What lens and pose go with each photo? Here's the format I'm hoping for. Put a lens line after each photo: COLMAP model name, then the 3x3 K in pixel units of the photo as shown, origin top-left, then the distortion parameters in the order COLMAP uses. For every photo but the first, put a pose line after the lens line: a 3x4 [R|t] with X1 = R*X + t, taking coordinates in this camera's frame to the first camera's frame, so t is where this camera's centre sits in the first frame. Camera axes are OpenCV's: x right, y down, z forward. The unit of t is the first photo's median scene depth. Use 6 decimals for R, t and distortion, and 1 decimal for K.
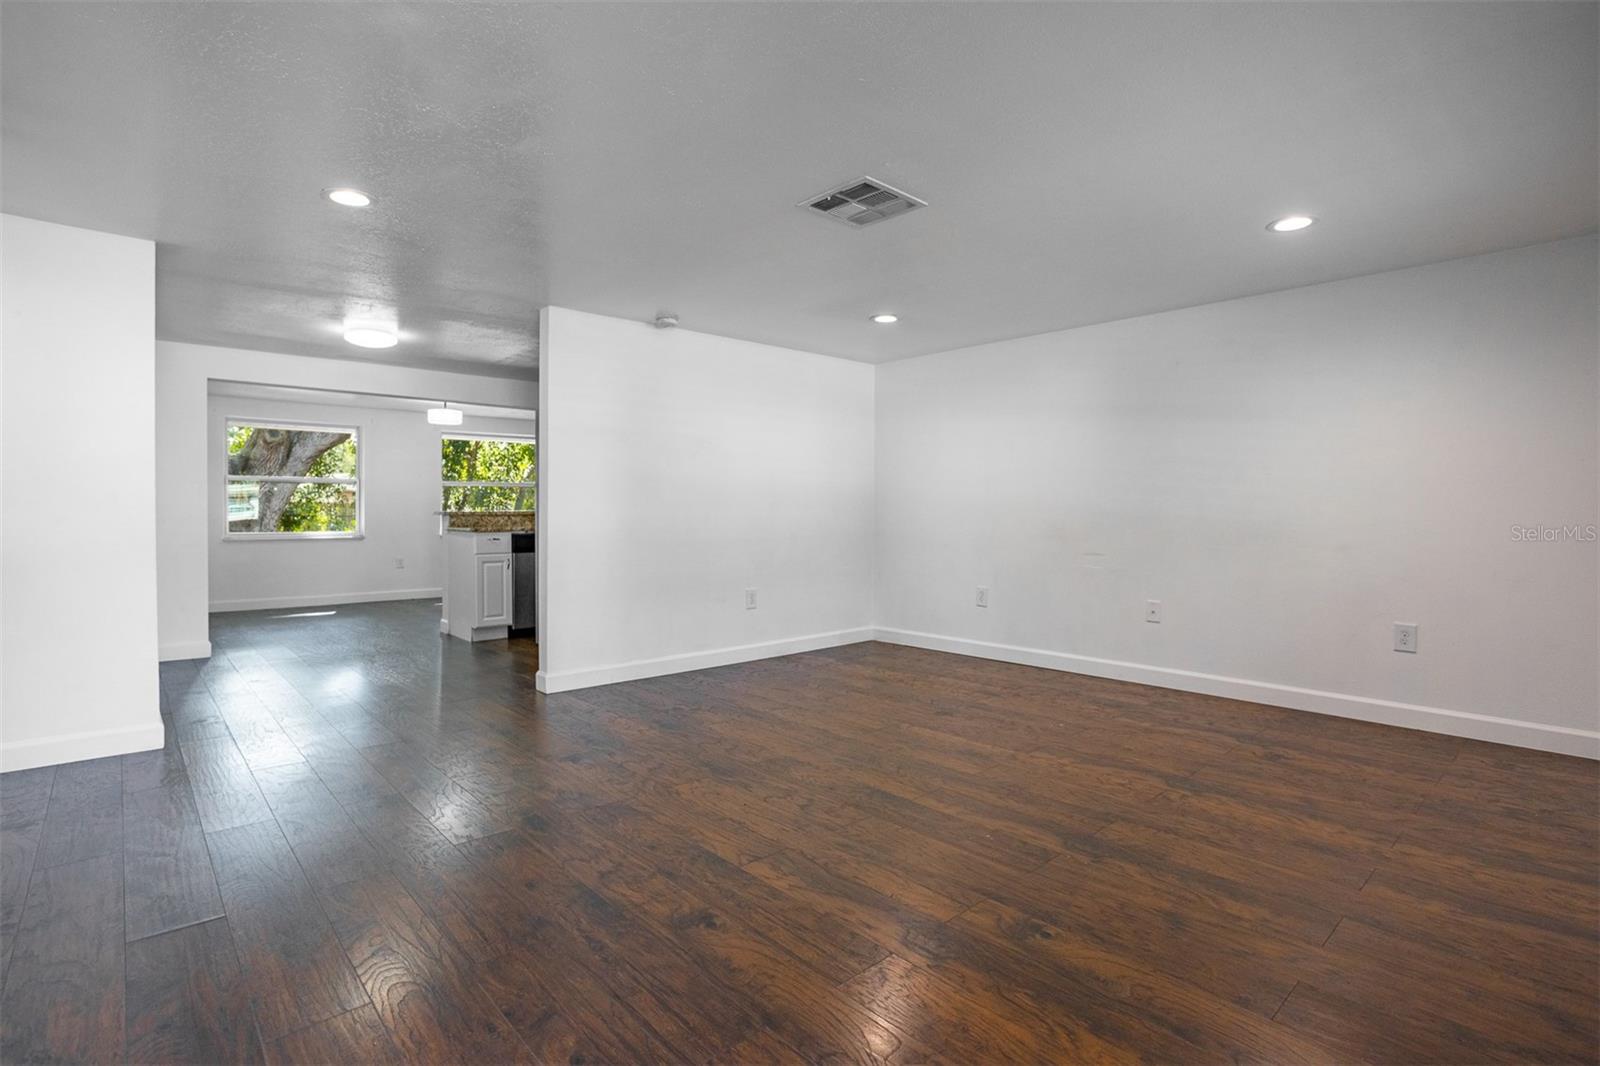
lens RADIAL K [[771.9, 0, 800.0], [0, 771.9, 533.0], [0, 0, 1]] dist [-0.038004, 0.000177]
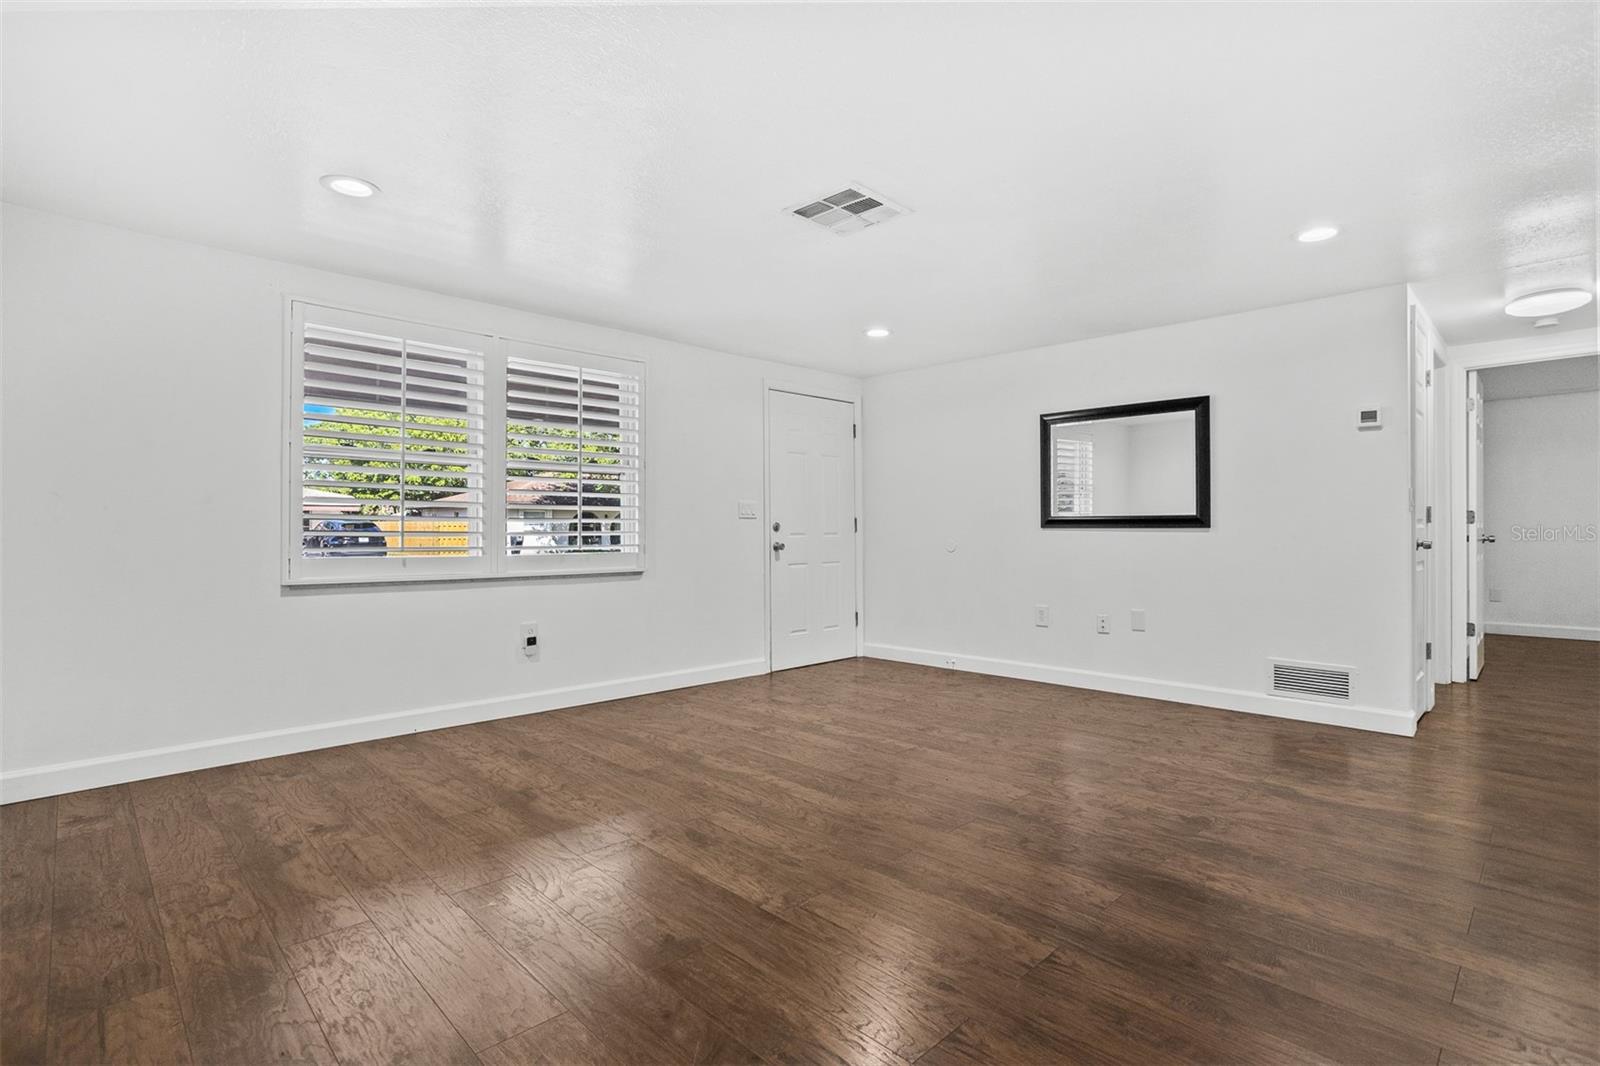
lens RADIAL K [[790.4, 0, 804.6], [0, 790.4, 516.9], [0, 0, 1]] dist [0.001091, -0.000529]
pose [[-0.998987, -0.001851, -0.044953, 0.184986], [-0.002407, 0.999921, 0.012306, -0.047395], [0.044927, 0.012402, -0.998913, 2.065777]]
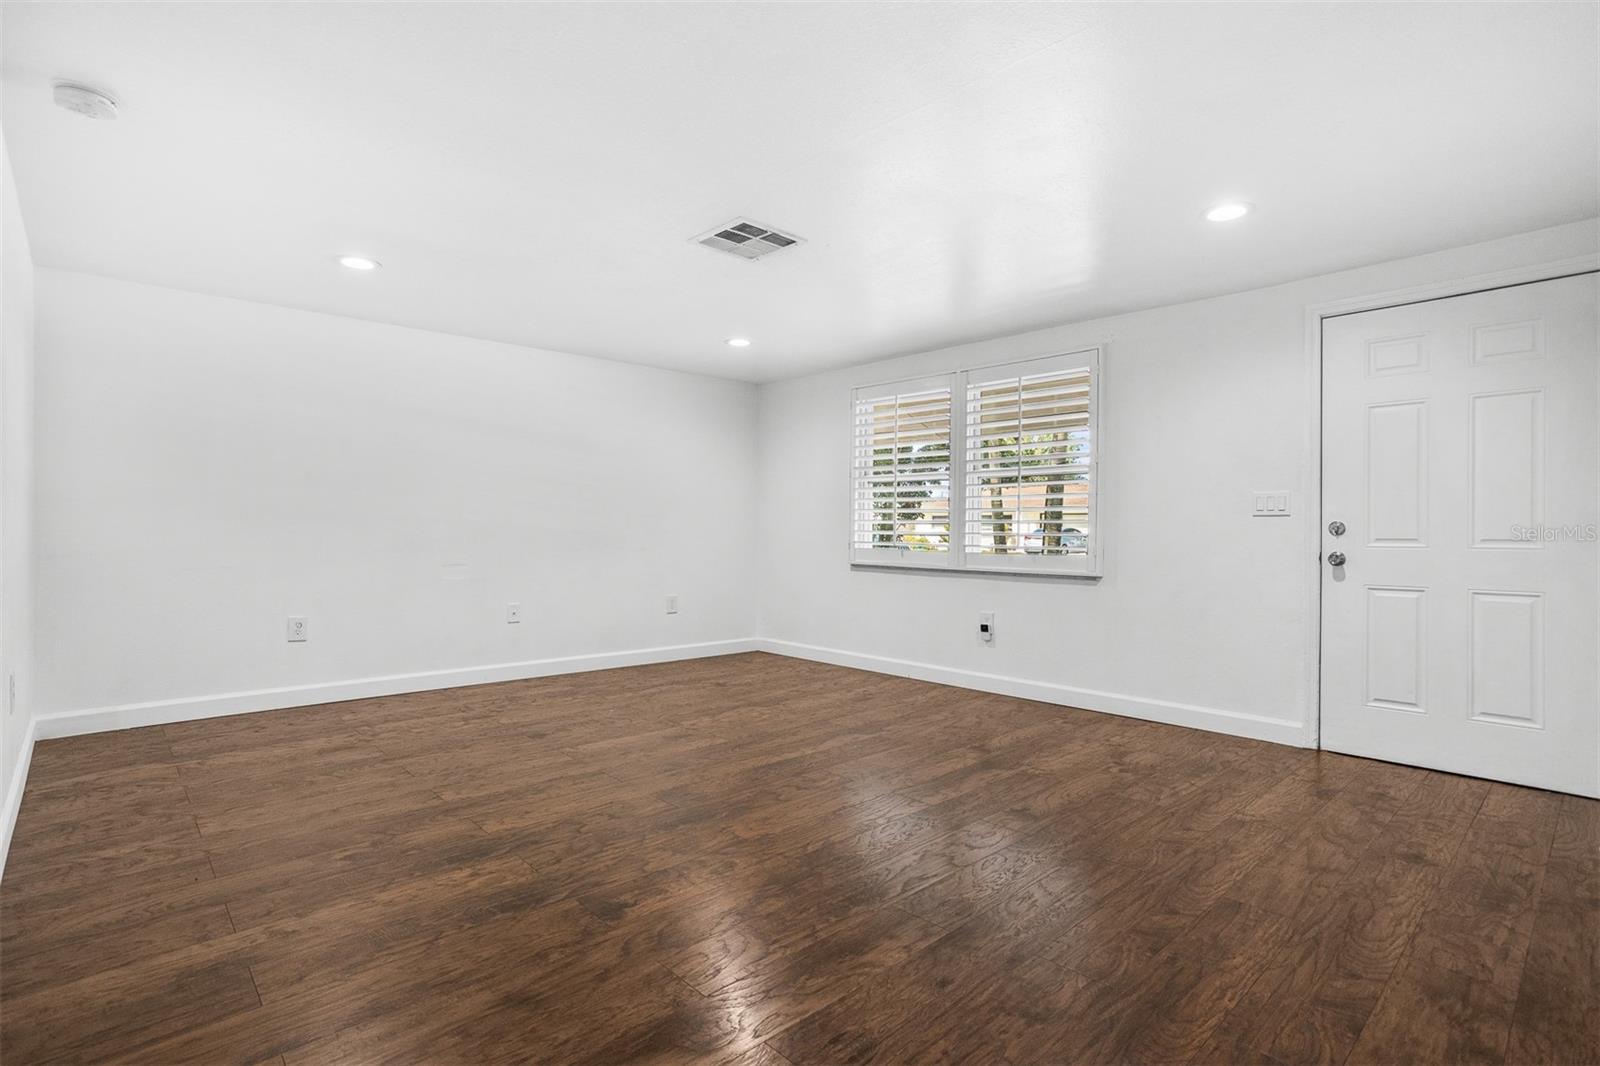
lens RADIAL K [[766.5, 0, 800.0], [0, 766.5, 533.0], [0, 0, 1]] dist [-0.034033, 0.000793]
pose [[-0.004998, -0.001727, 0.999986, -1.030730], [0.019502, 0.999808, 0.001824, -0.009015], [-0.999797, 0.019511, -0.004964, 0.952568]]
